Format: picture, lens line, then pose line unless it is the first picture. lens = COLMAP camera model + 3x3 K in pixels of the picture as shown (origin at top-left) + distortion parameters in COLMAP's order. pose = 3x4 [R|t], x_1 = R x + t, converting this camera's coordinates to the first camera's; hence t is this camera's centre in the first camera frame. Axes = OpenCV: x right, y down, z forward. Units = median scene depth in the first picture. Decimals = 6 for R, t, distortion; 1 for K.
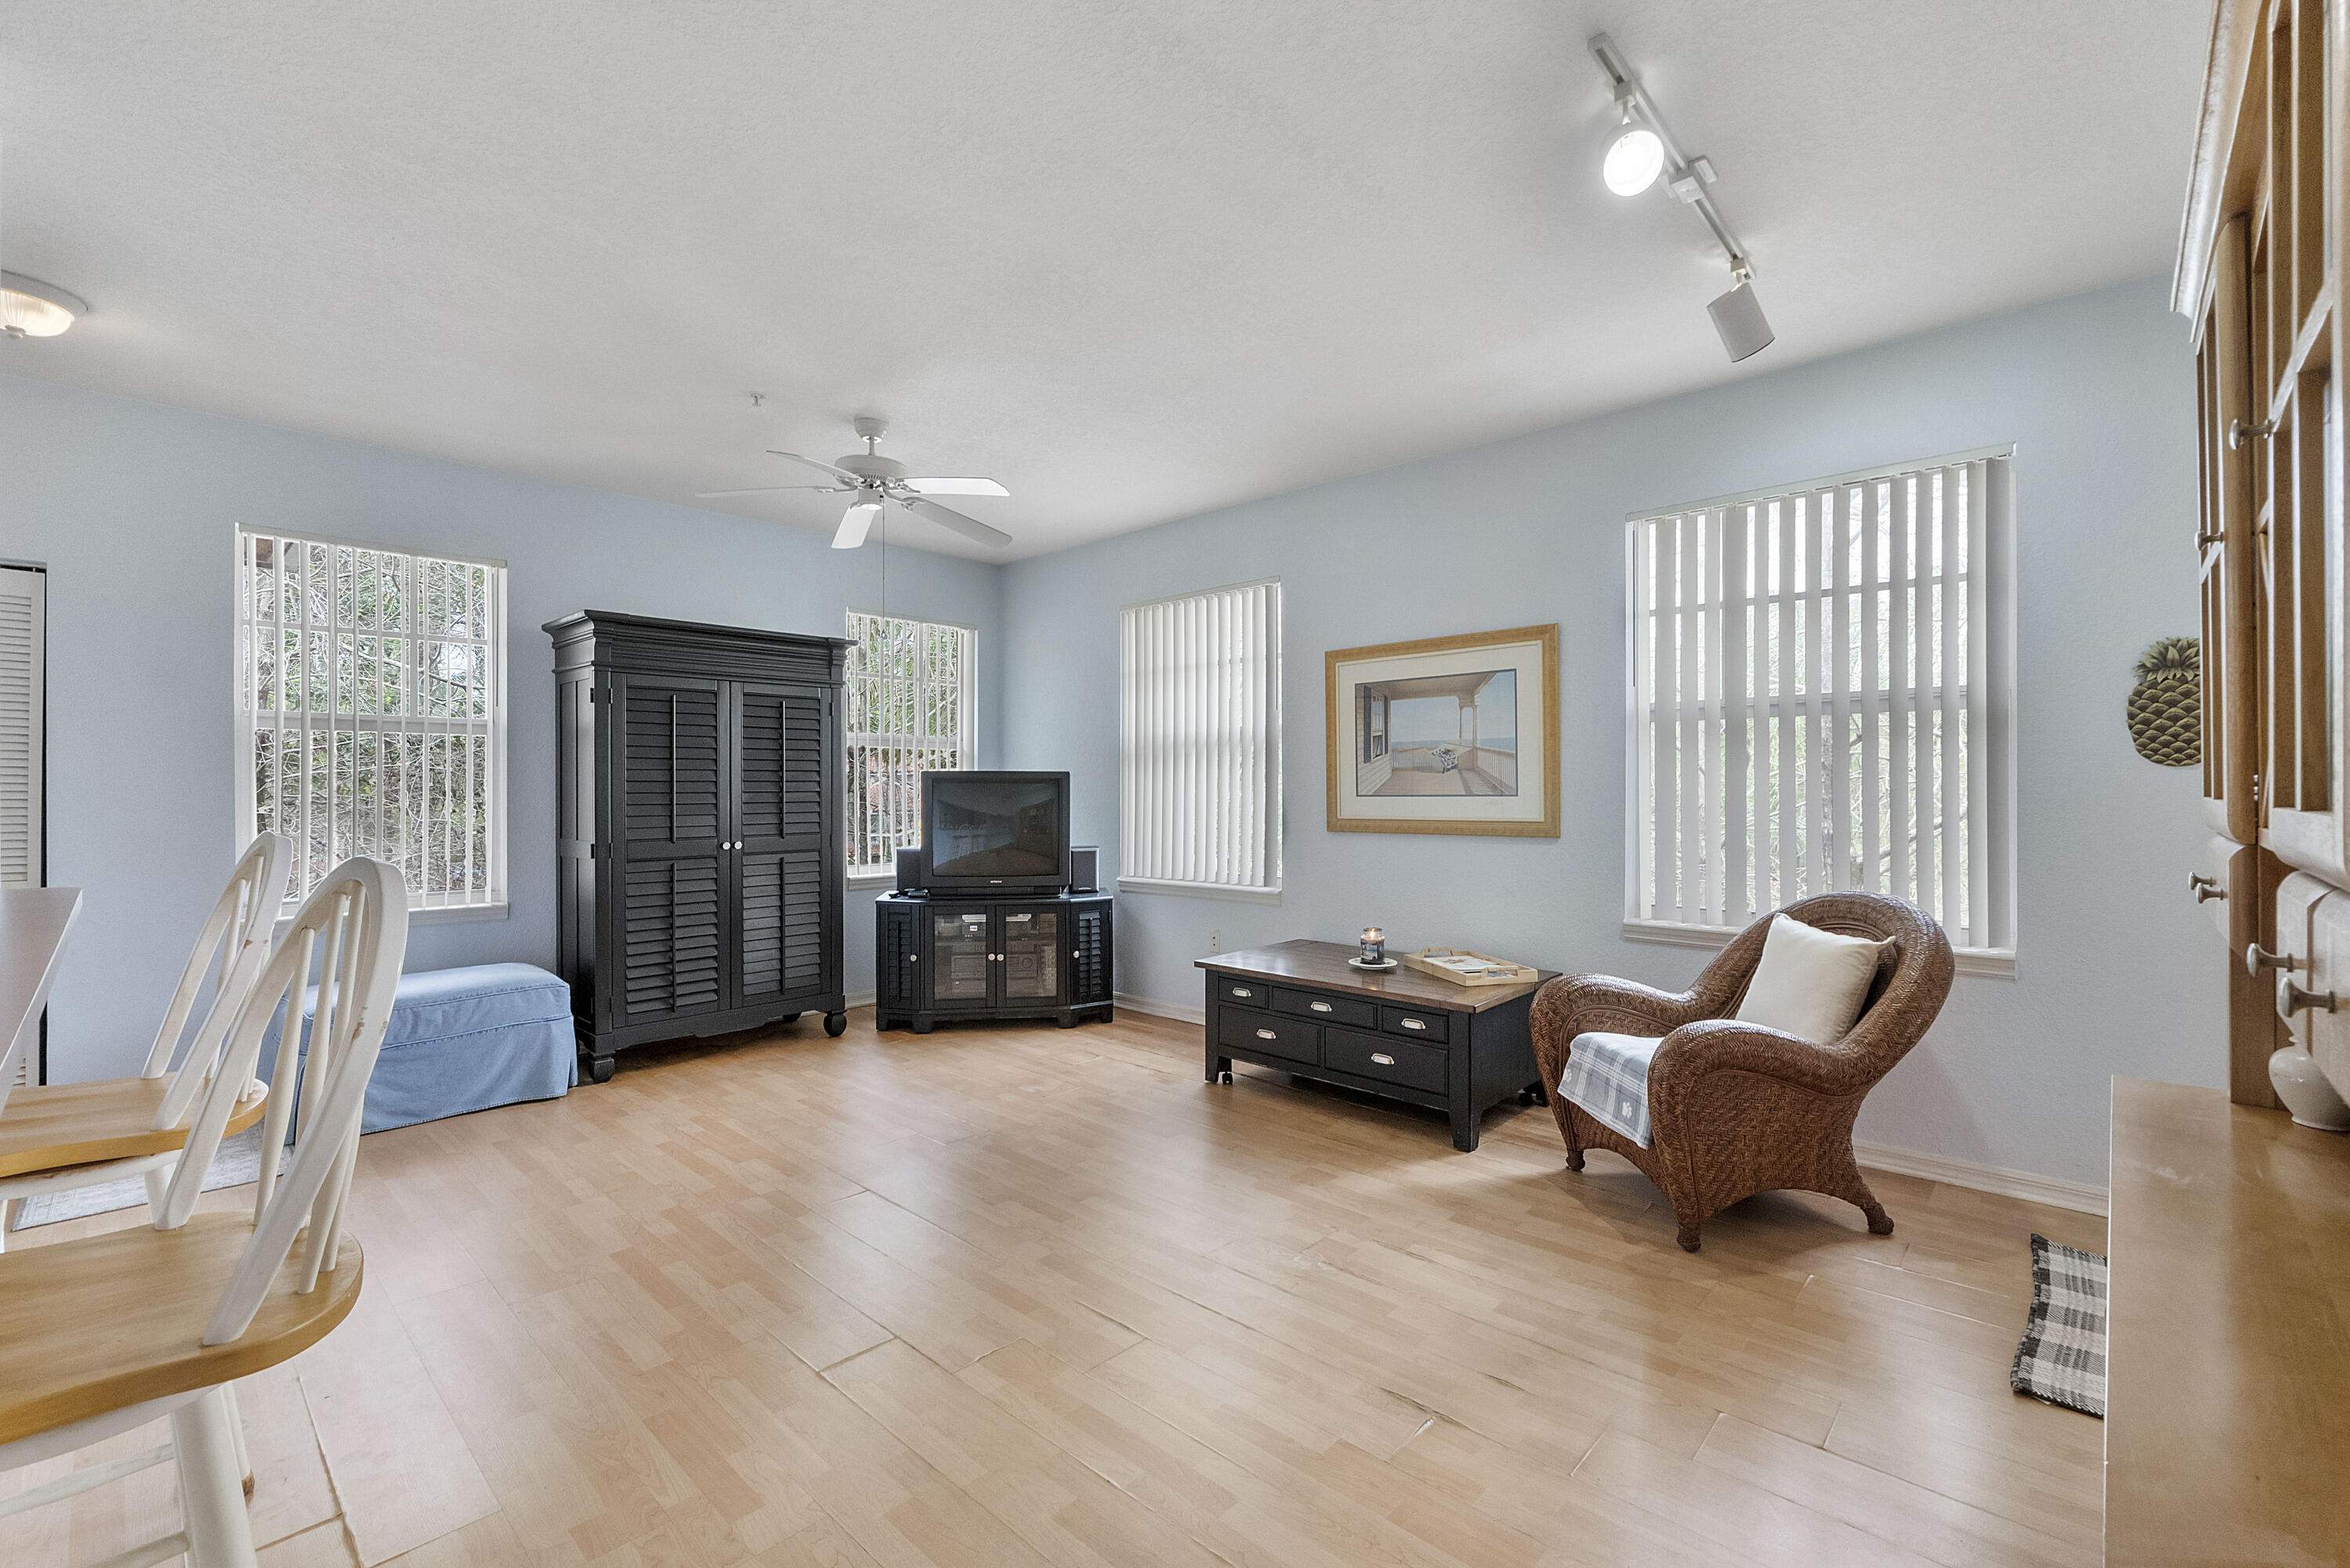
lens RADIAL K [[998.8, 0, 1184.9], [0, 998.8, 780.8], [0, 0, 1]] dist [-0.009583, 0.000528]
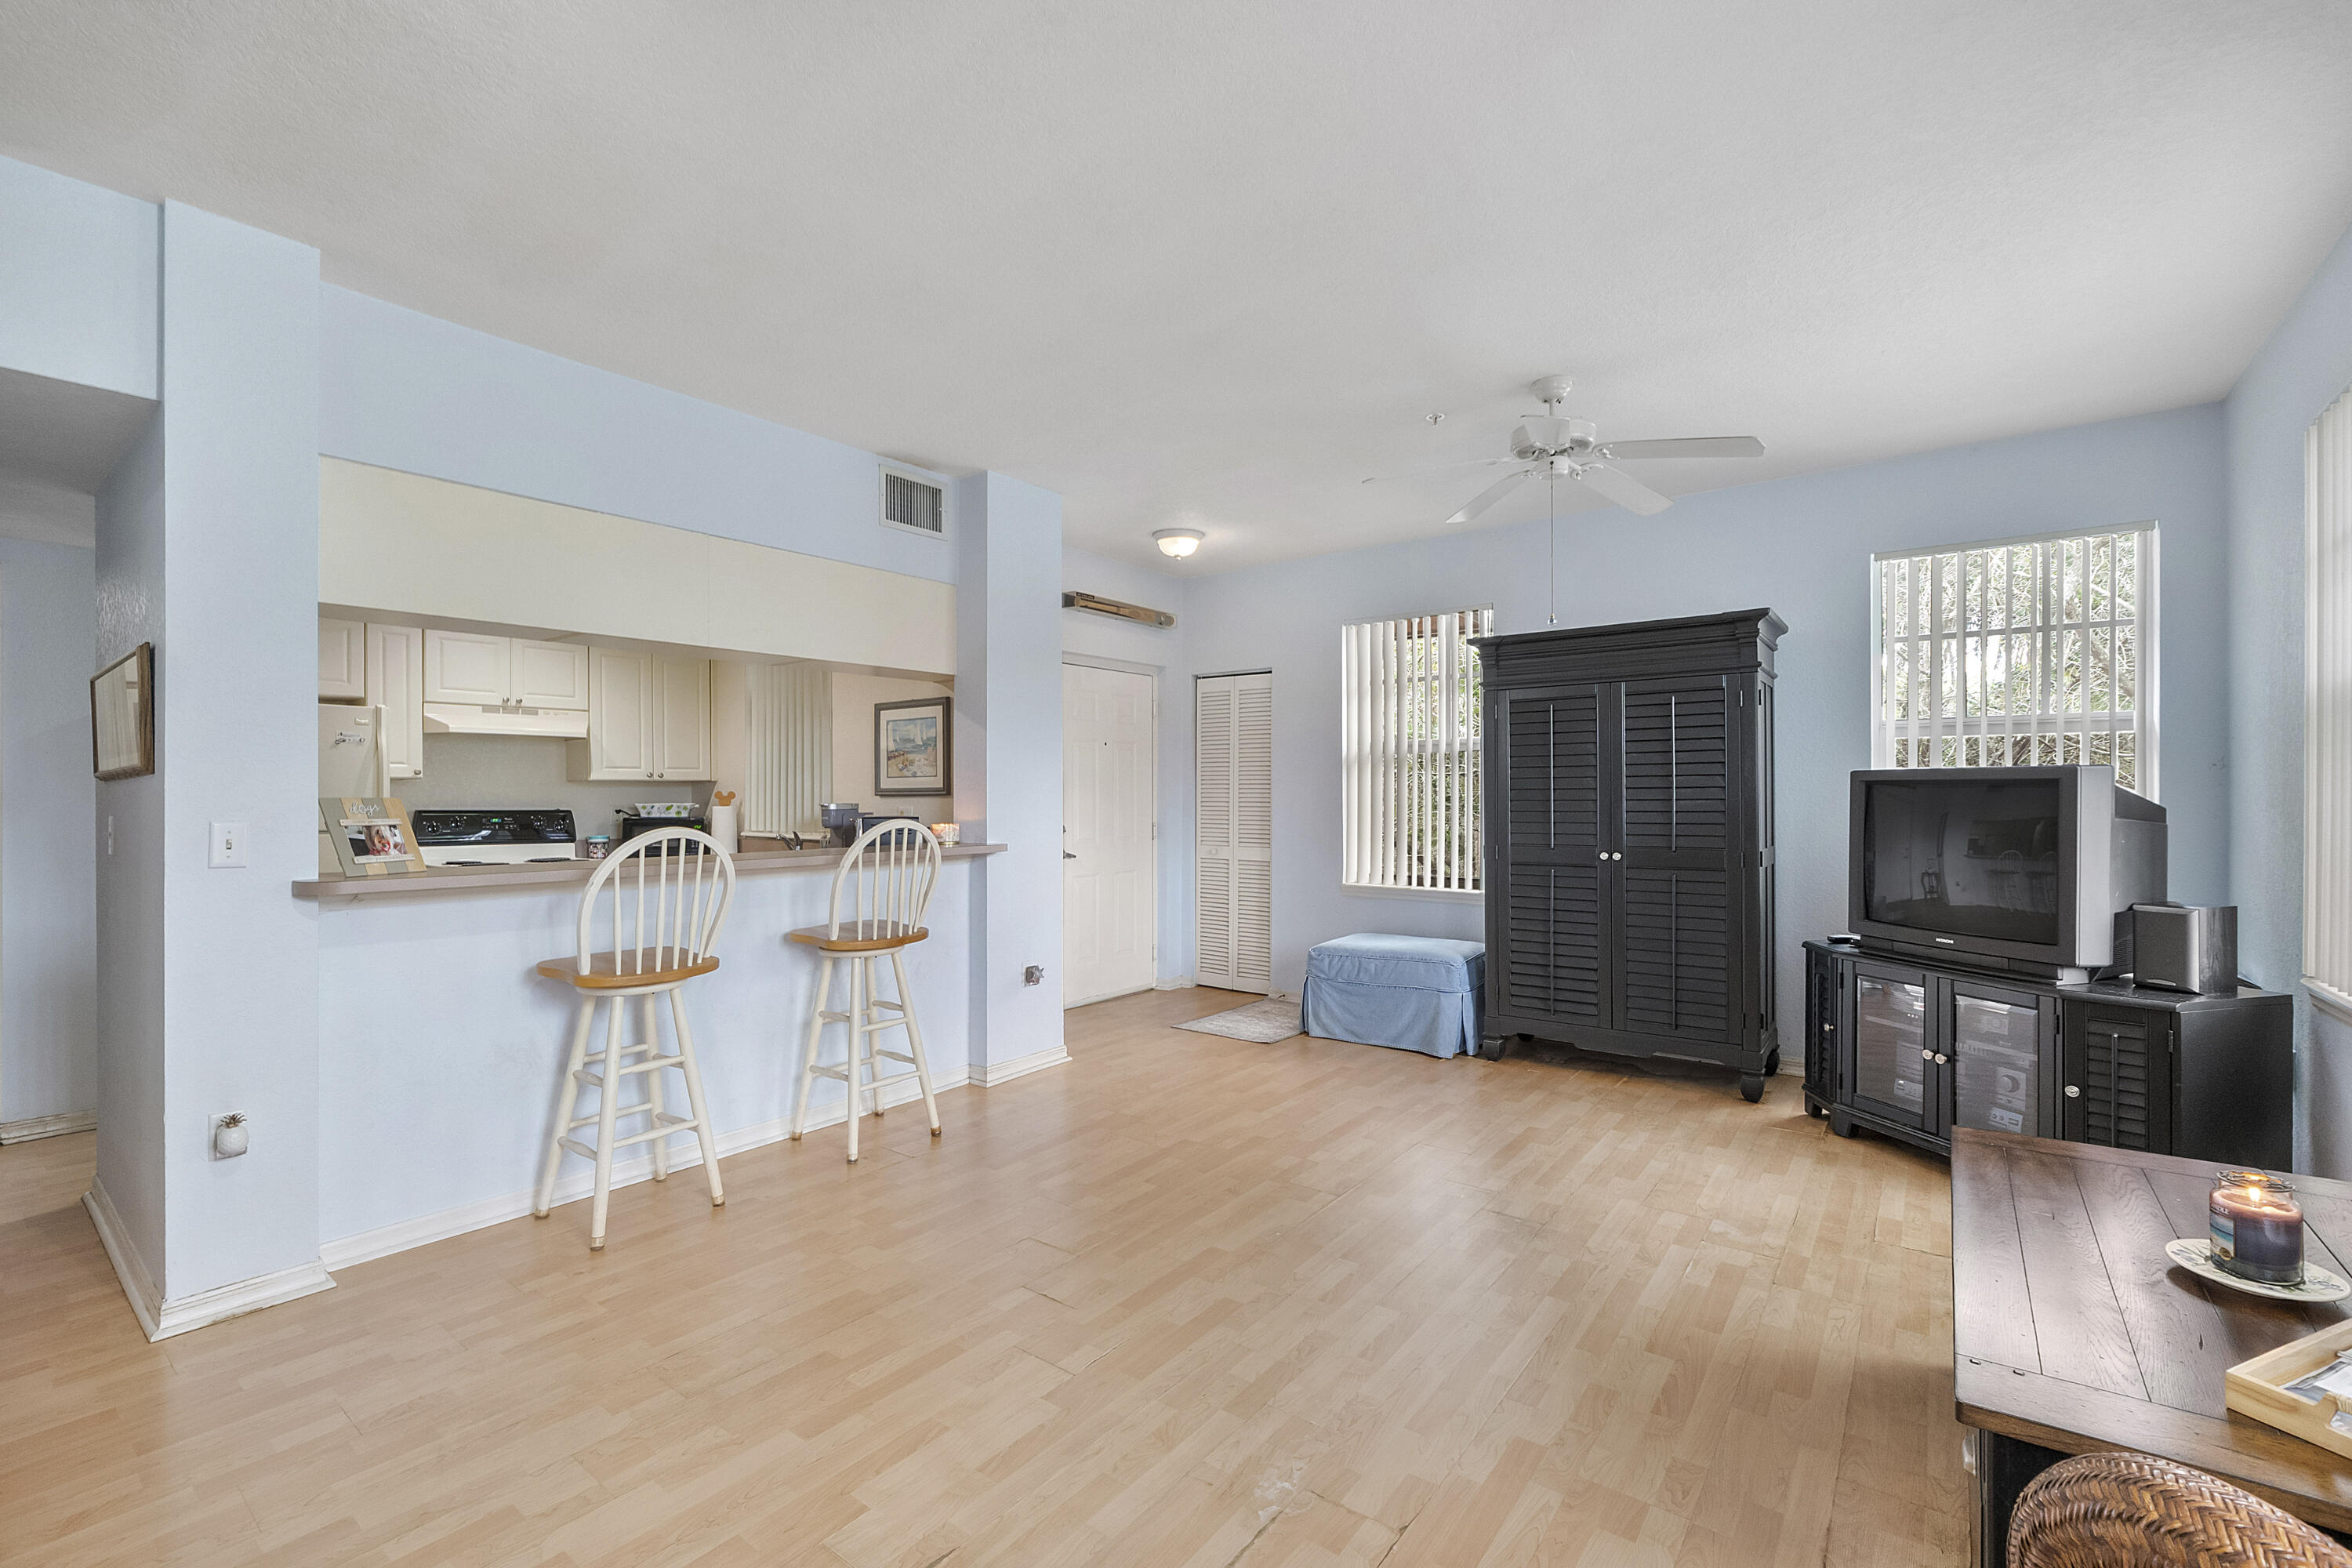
lens RADIAL K [[999.7, 0, 1165.1], [0, 999.7, 789.7], [0, 0, 1]] dist [-0.009583, 0.000528]
pose [[0.079638, -0.006388, -0.996803, 0.481997], [0.009087, 0.999943, -0.005682, 0.003166], [0.996782, -0.008605, 0.079691, 0.530806]]
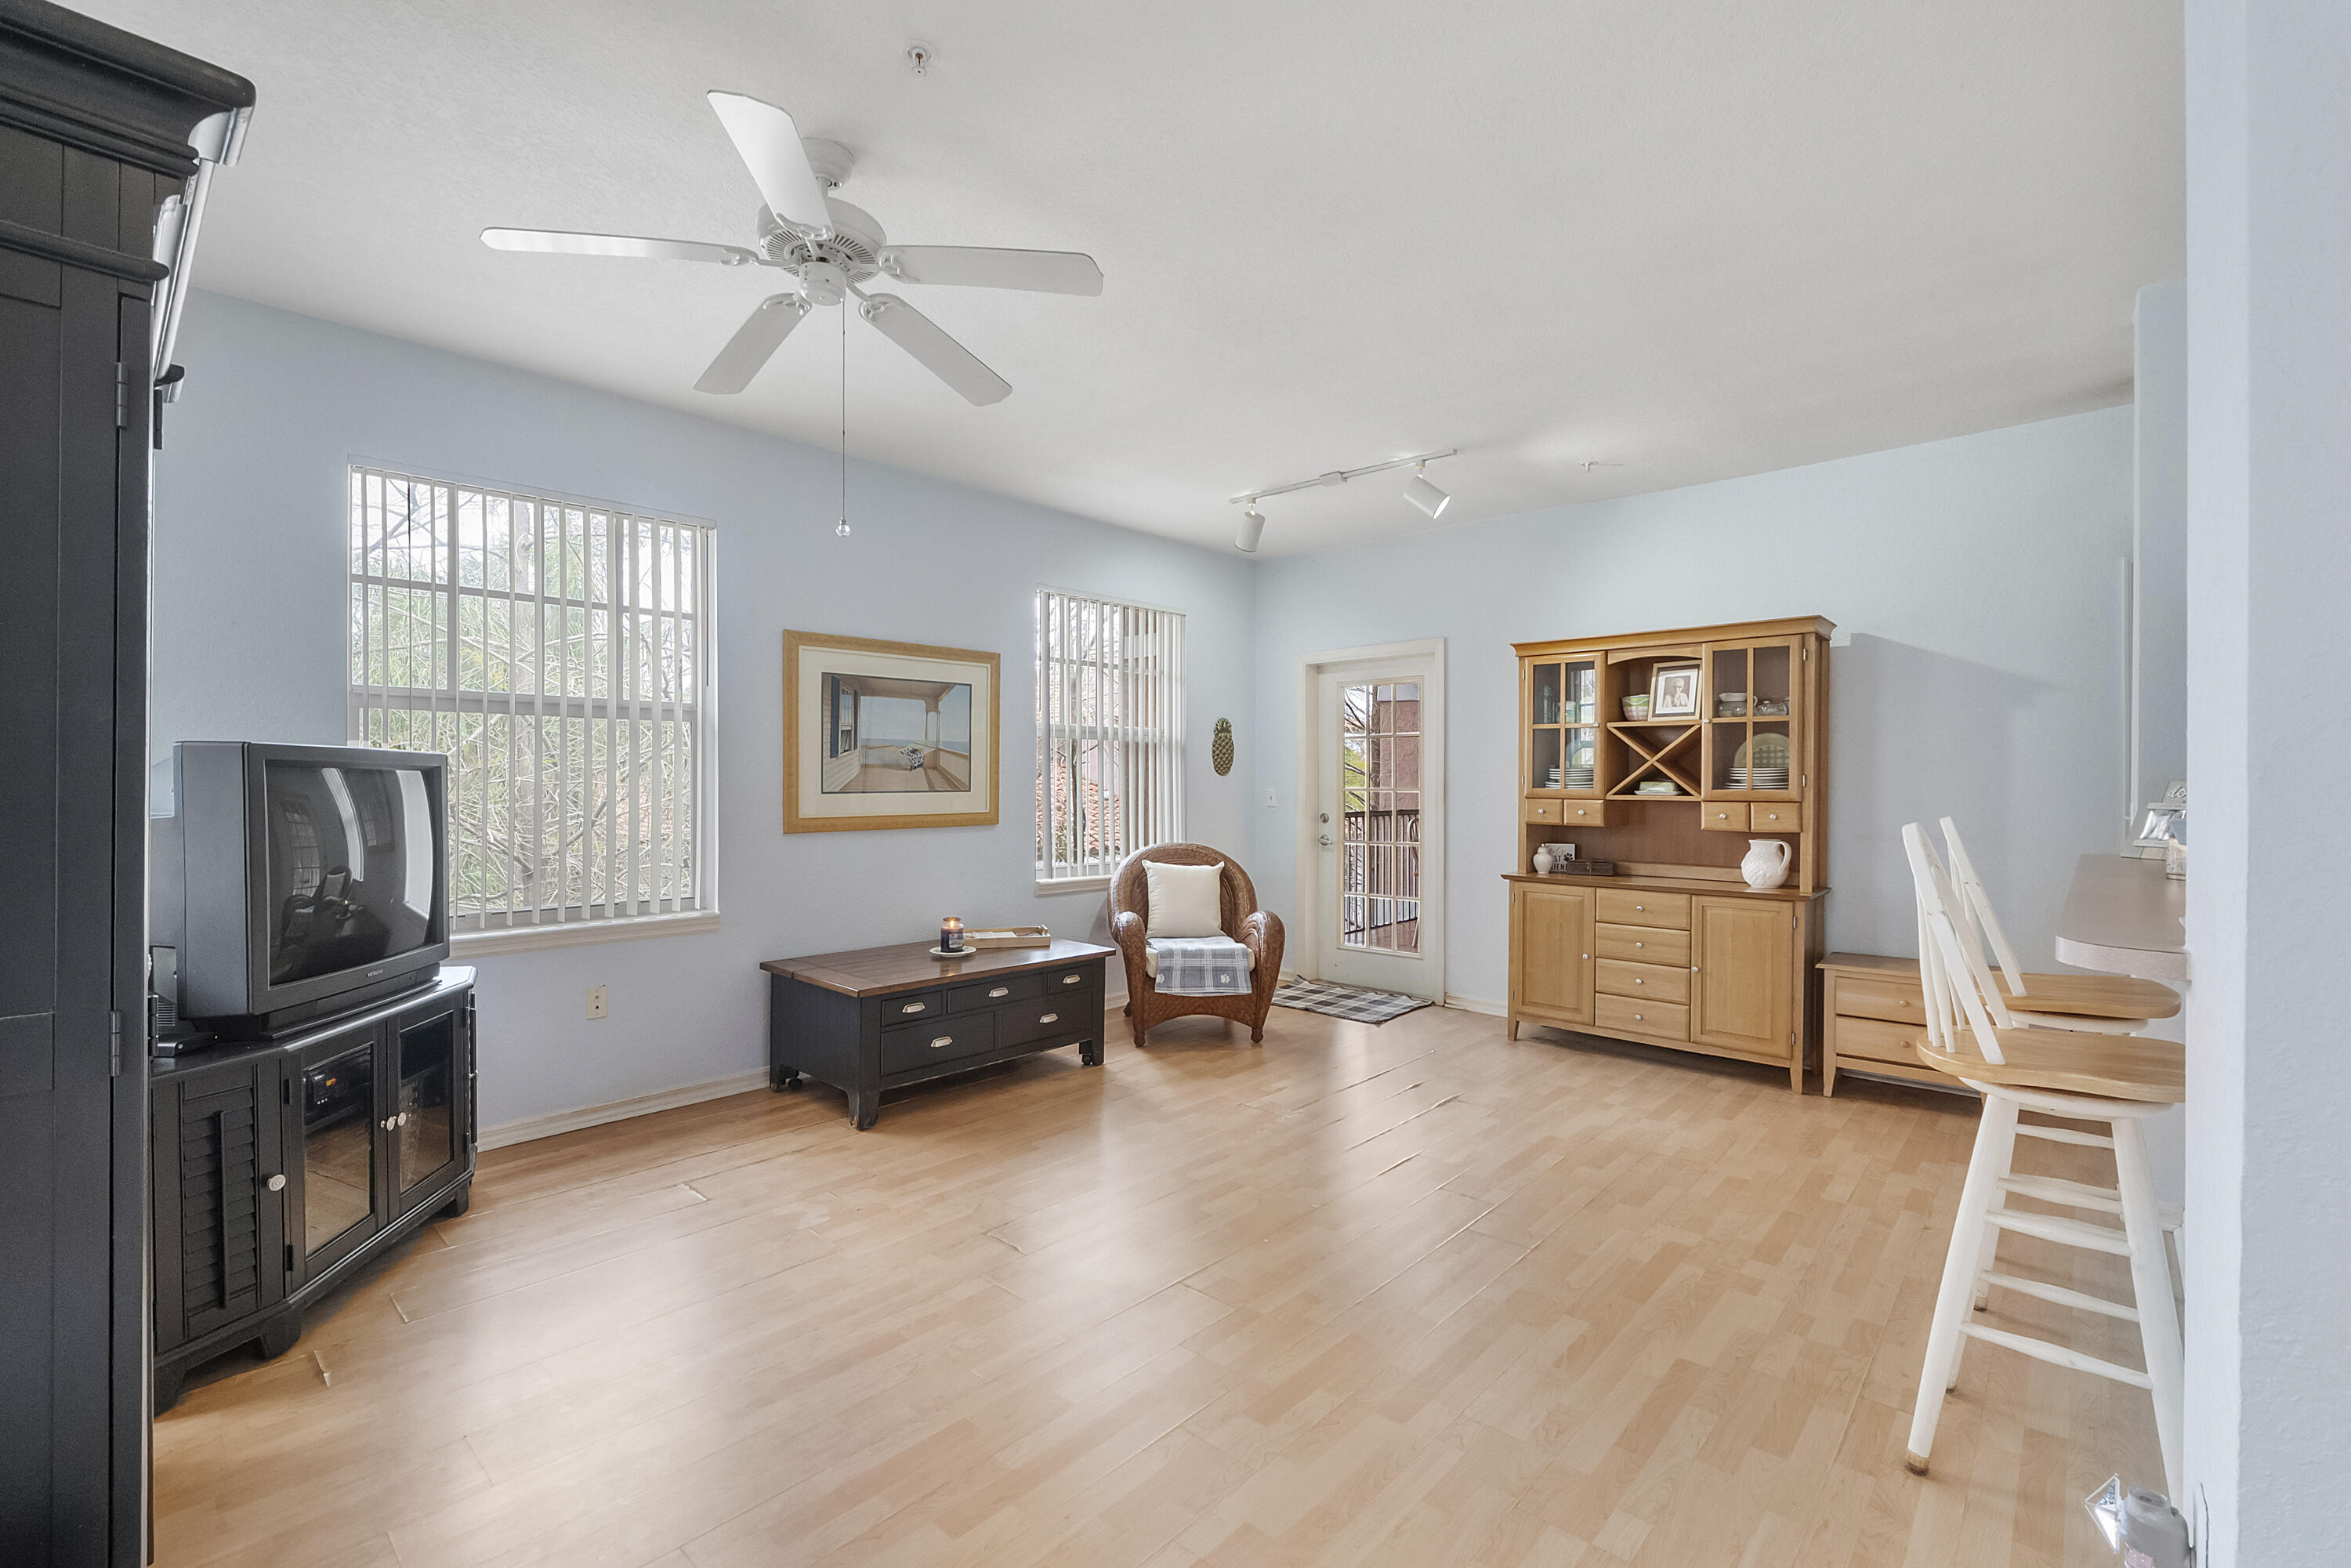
lens RADIAL K [[999.2, 0, 1163.4], [0, 999.2, 781.9], [0, 0, 1]] dist [-0.009583, 0.000528]
pose [[0.005196, 0.004067, 0.999978, -0.799465], [-0.006521, 0.999971, -0.004033, 0.006751], [-0.999965, -0.006500, 0.005223, 0.717223]]
